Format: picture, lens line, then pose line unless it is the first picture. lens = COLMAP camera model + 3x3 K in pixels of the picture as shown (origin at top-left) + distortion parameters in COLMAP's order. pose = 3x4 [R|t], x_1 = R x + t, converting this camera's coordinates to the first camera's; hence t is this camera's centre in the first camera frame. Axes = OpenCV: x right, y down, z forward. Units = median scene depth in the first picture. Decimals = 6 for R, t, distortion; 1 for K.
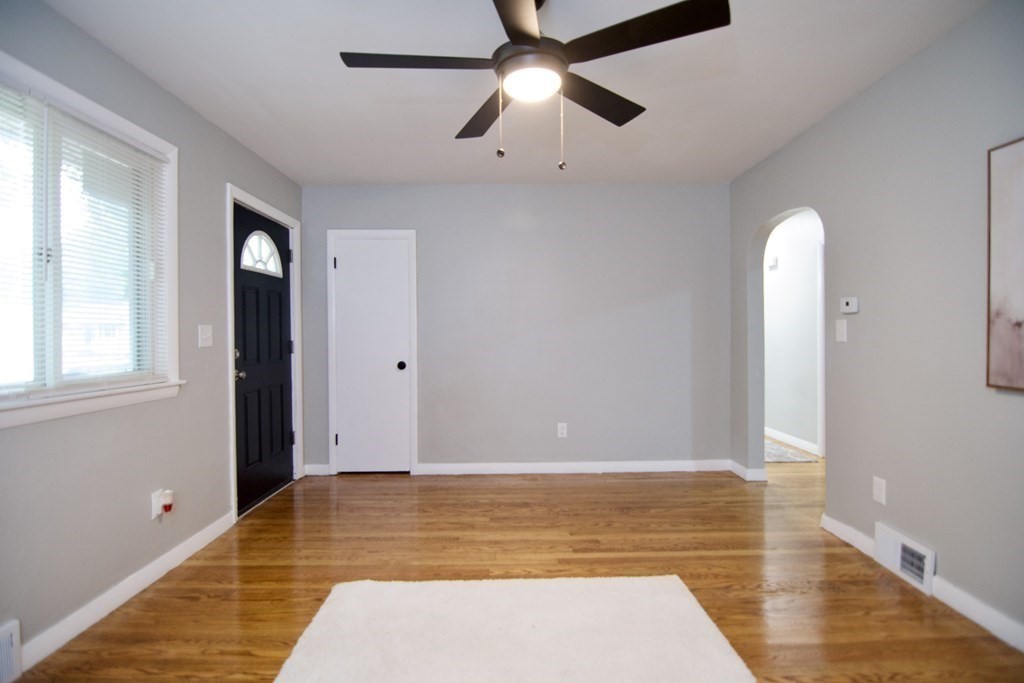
lens RADIAL K [[496.0, 0, 510.2], [0, 496.0, 340.2], [0, 0, 1]] dist [-0.016447, -0.003178]
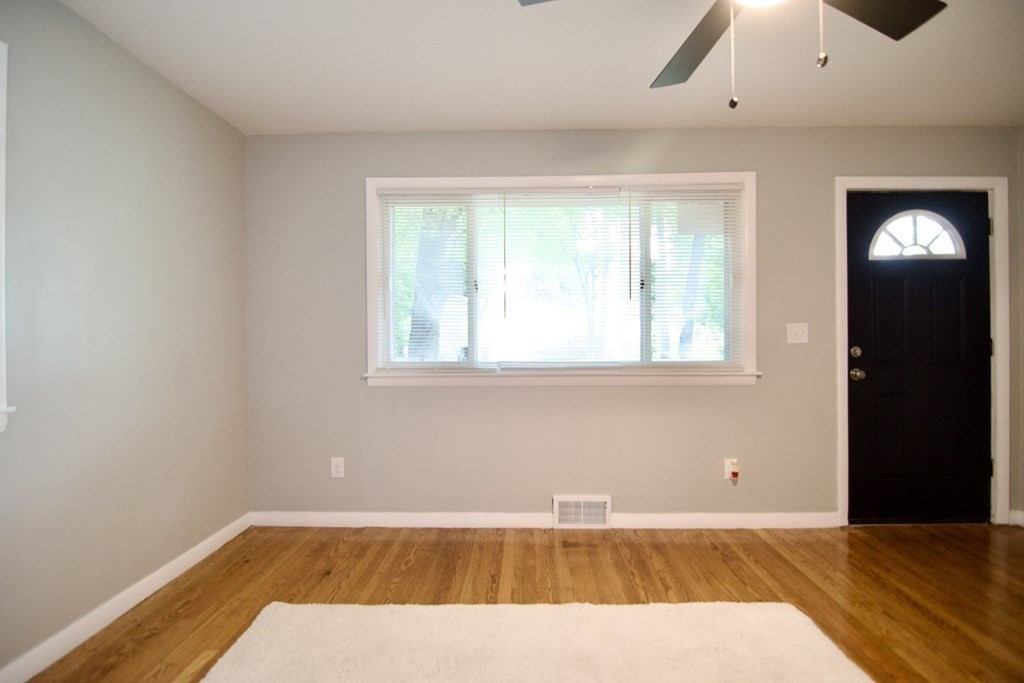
lens RADIAL K [[496.0, 0, 510.0], [0, 496.0, 340.7], [0, 0, 1]] dist [-0.016447, -0.003178]
pose [[-0.042128, 0.007573, -0.999084, 0.480490], [-0.004523, 0.999960, 0.007771, 0.002079], [0.999102, 0.004846, -0.042092, 0.432433]]
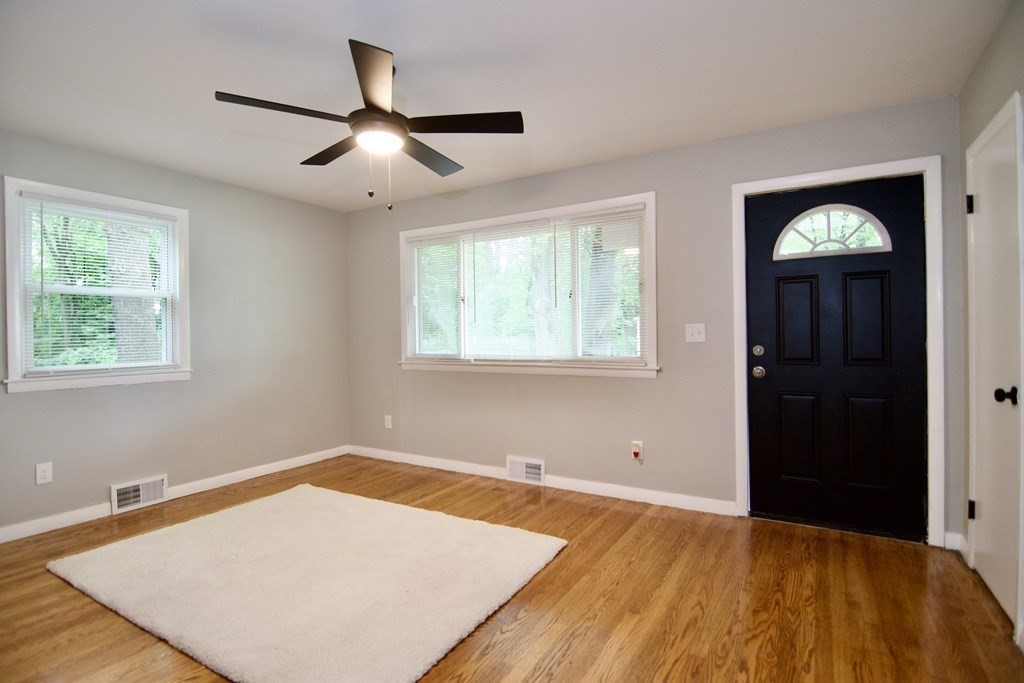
lens RADIAL K [[496.0, 0, 504.9], [0, 496.0, 338.2], [0, 0, 1]] dist [-0.016447, -0.003178]
pose [[-0.528031, 0.012600, -0.849131, 0.625603], [0.002613, 0.999909, 0.013213, -0.012797], [0.849221, 0.004758, -0.528016, 1.260092]]
